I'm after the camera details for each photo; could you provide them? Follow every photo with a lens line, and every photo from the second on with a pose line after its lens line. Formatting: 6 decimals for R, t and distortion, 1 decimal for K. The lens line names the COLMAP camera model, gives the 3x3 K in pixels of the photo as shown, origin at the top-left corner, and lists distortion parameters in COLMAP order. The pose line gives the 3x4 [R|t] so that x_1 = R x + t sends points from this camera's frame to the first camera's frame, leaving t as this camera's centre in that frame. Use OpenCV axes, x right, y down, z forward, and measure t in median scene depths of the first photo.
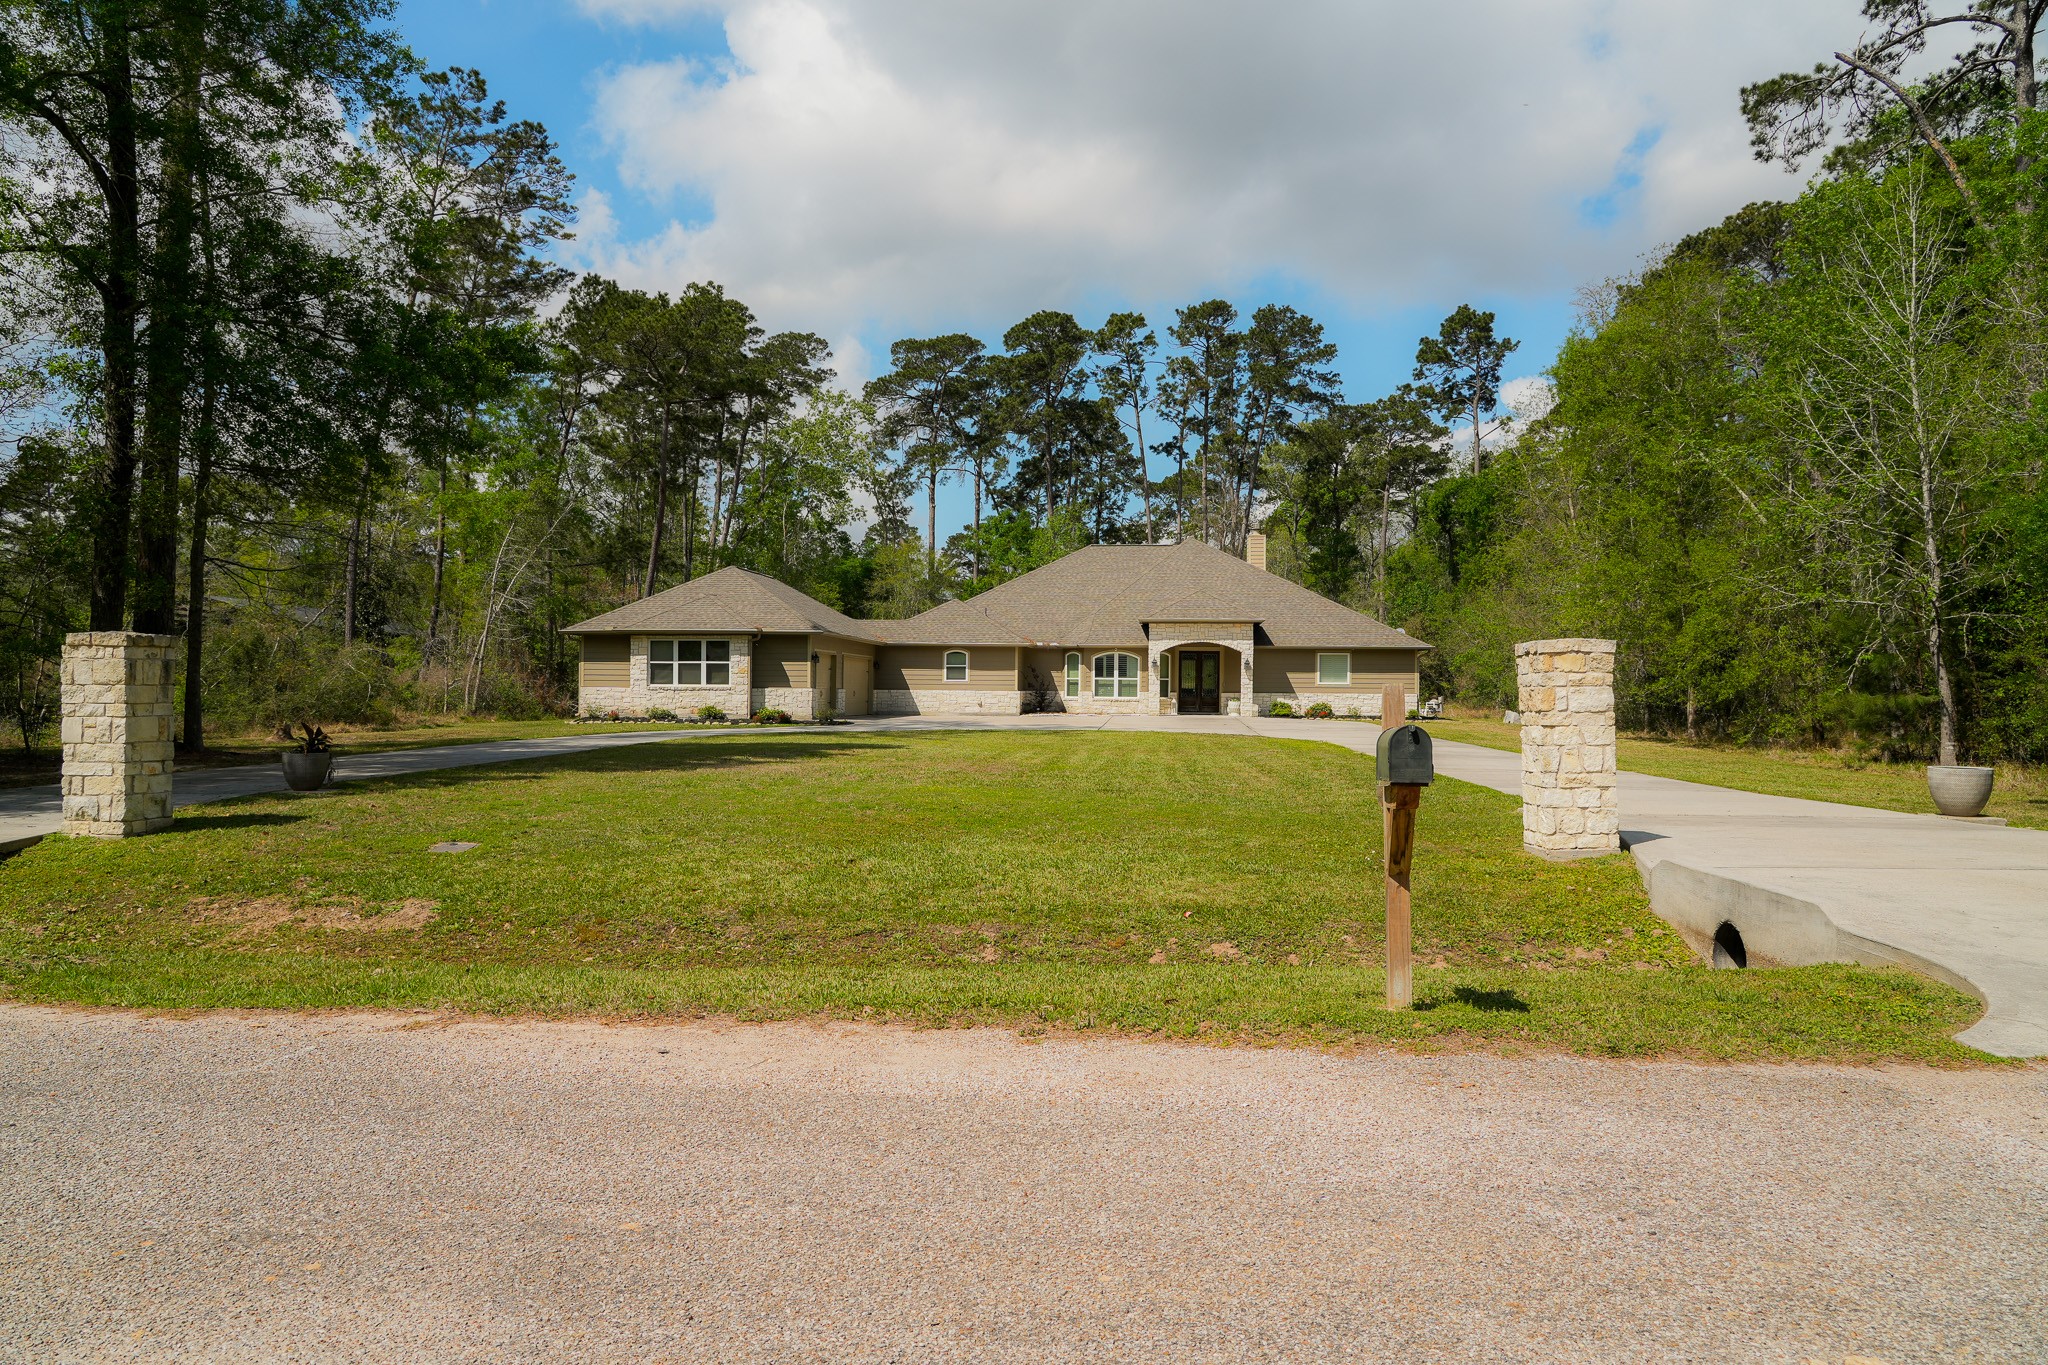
lens RADIAL K [[1371.2, 0, 1020.5], [0, 1371.2, 685.1], [0, 0, 1]] dist [-0.025772, 0.017691]
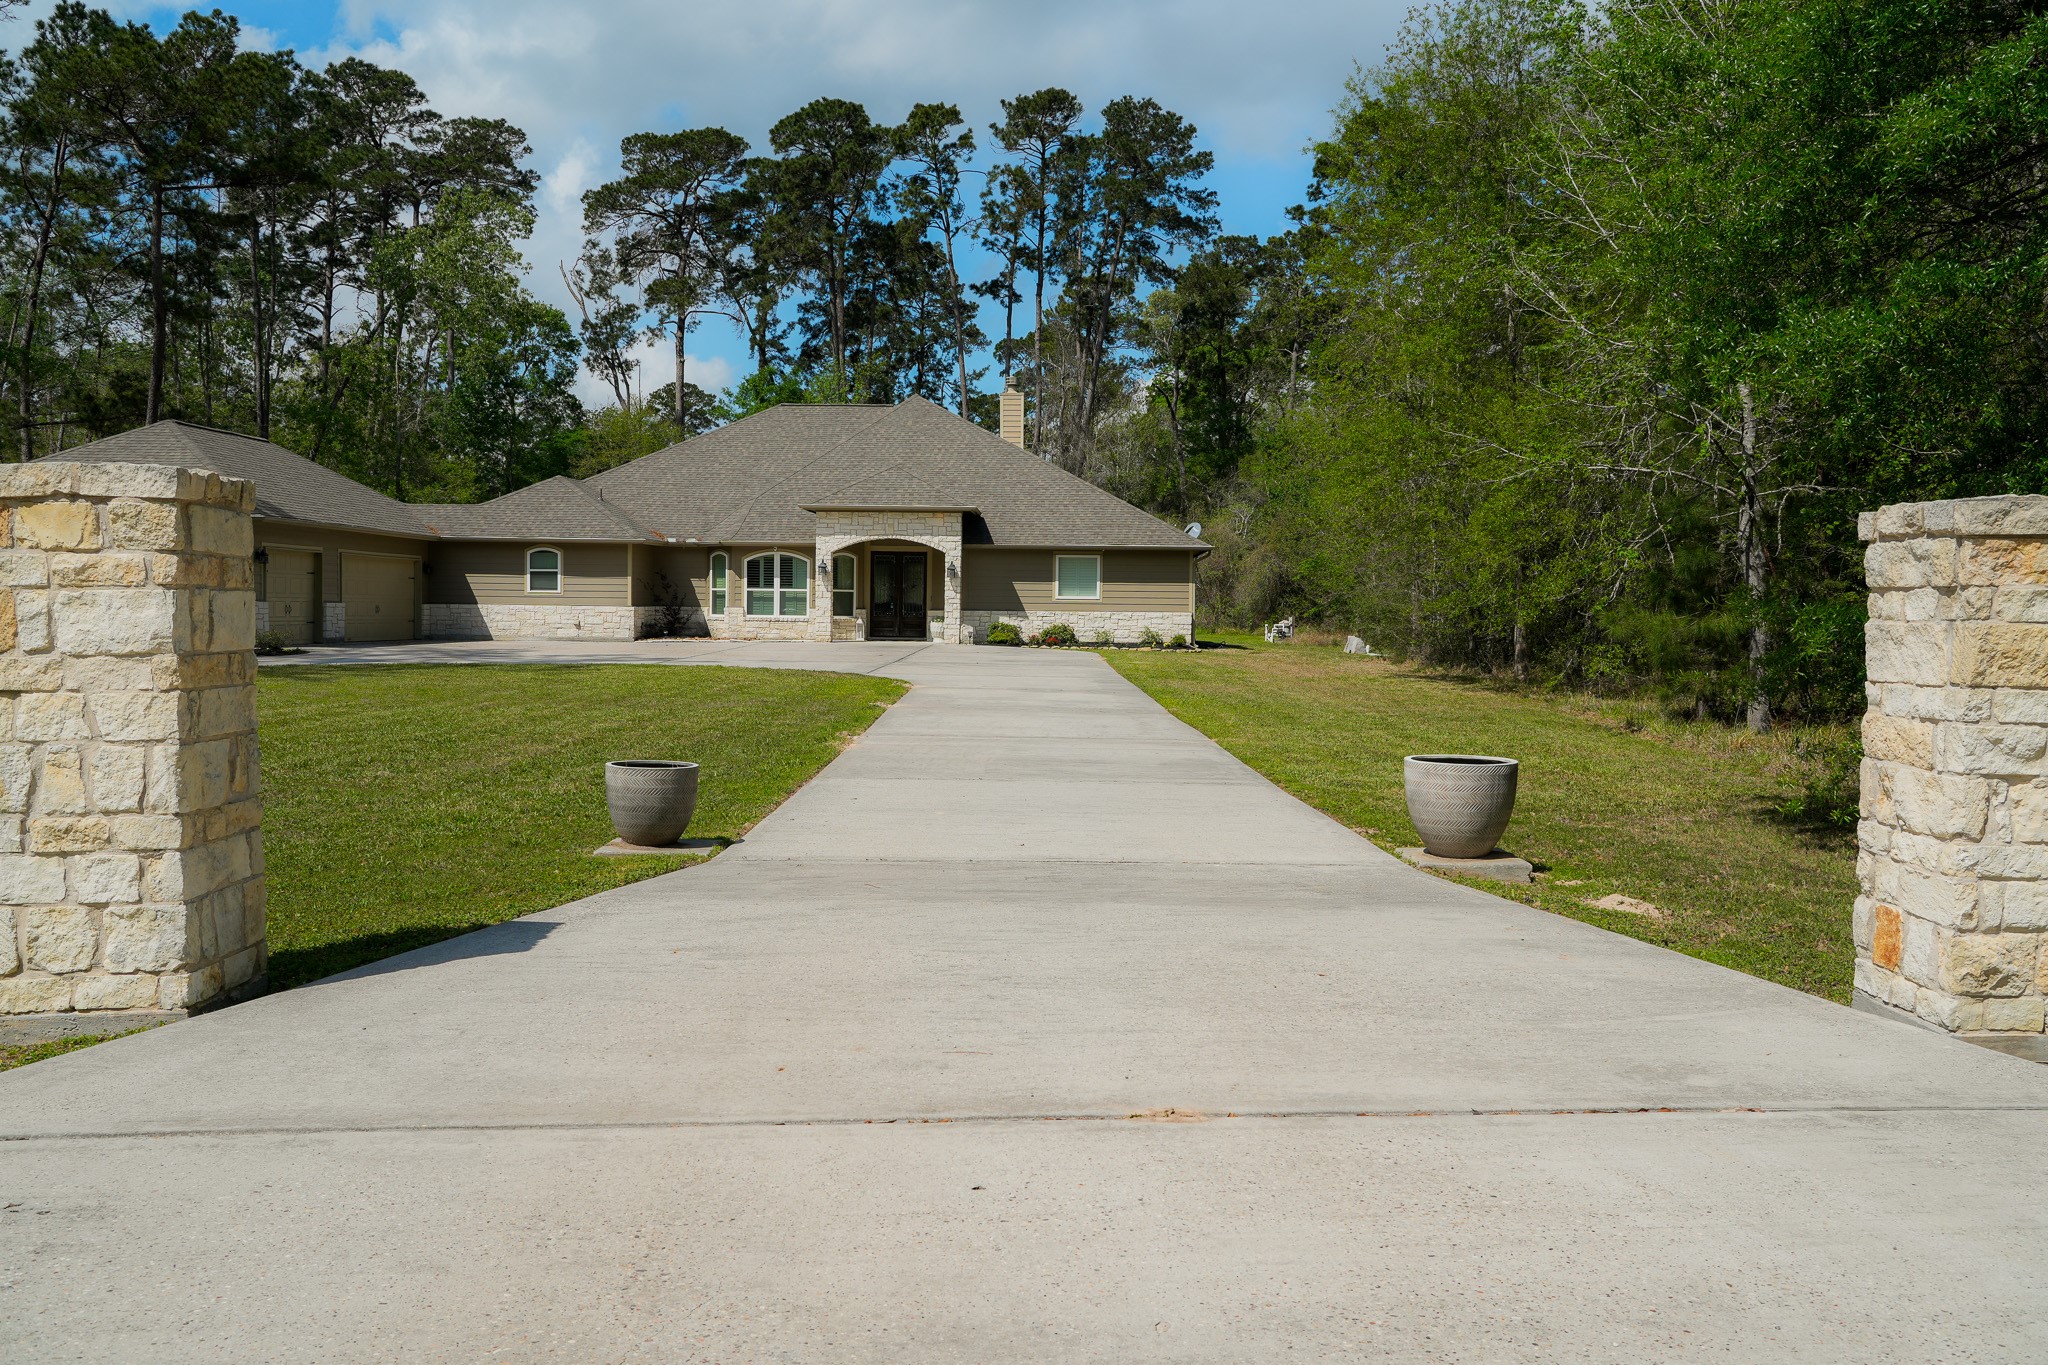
lens RADIAL K [[1702.3, 0, 1024.4], [0, 1702.3, 684.6], [0, 0, 1]] dist [0.007969, 0.013503]
pose [[0.997664, 0.000209, 0.068308, 0.135797], [-0.003556, 0.998798, 0.048889, 0.000824], [-0.068215, -0.049018, 0.996466, 0.107631]]
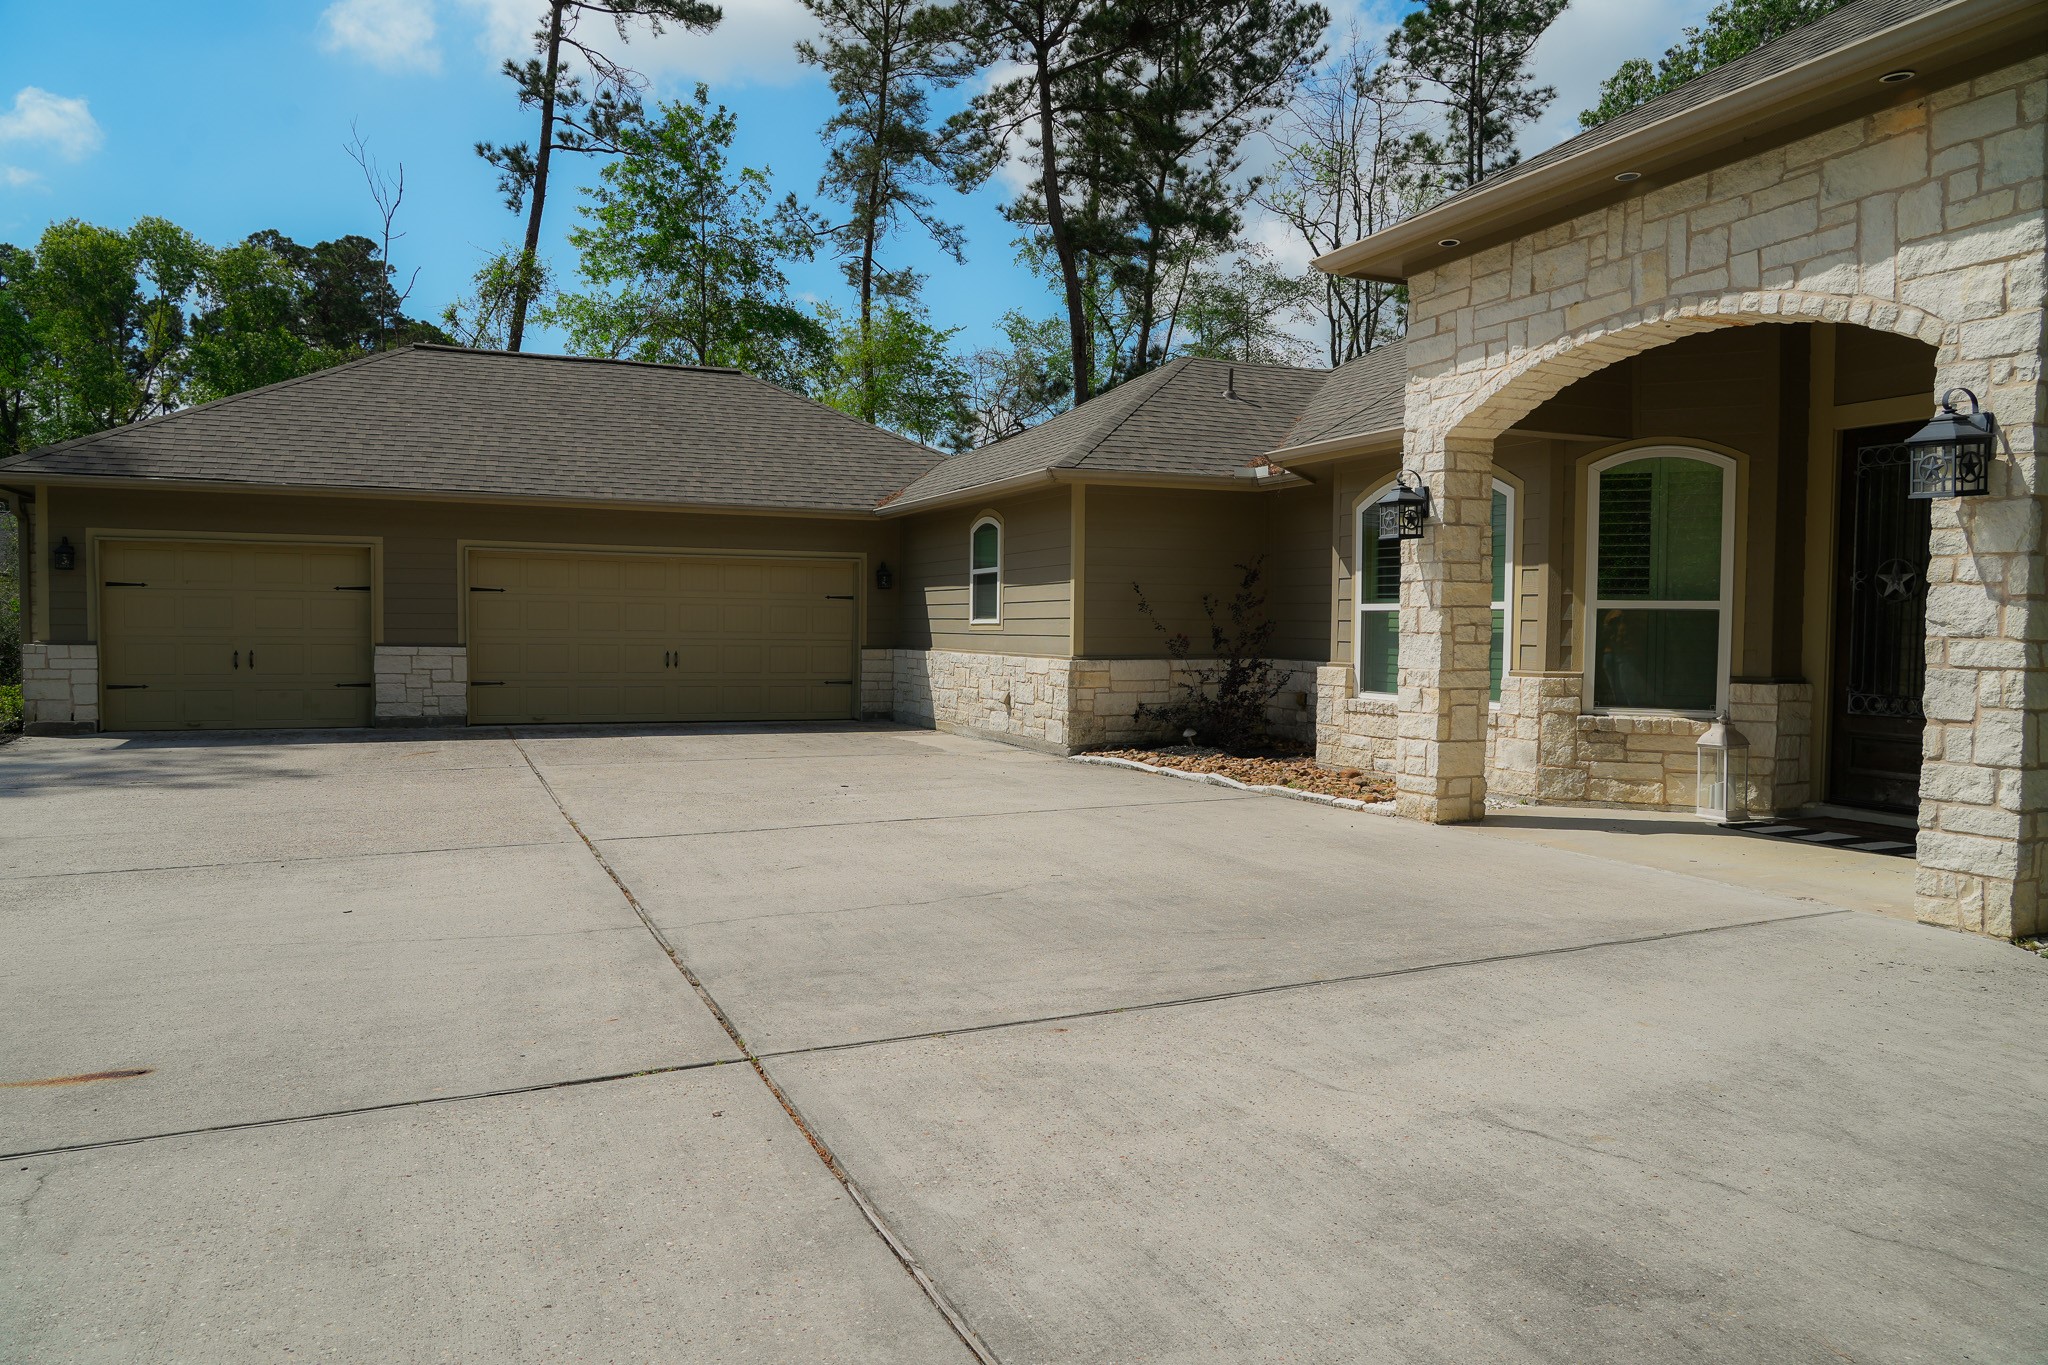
lens RADIAL K [[1371.2, 0, 1031.1], [0, 1371.2, 684.3], [0, 0, 1]] dist [-0.025772, 0.017691]
pose [[0.497786, 0.032748, -0.866682, 0.211818], [-0.001298, 0.999314, 0.037014, -0.000577], [0.867299, -0.017300, 0.497487, 0.840070]]
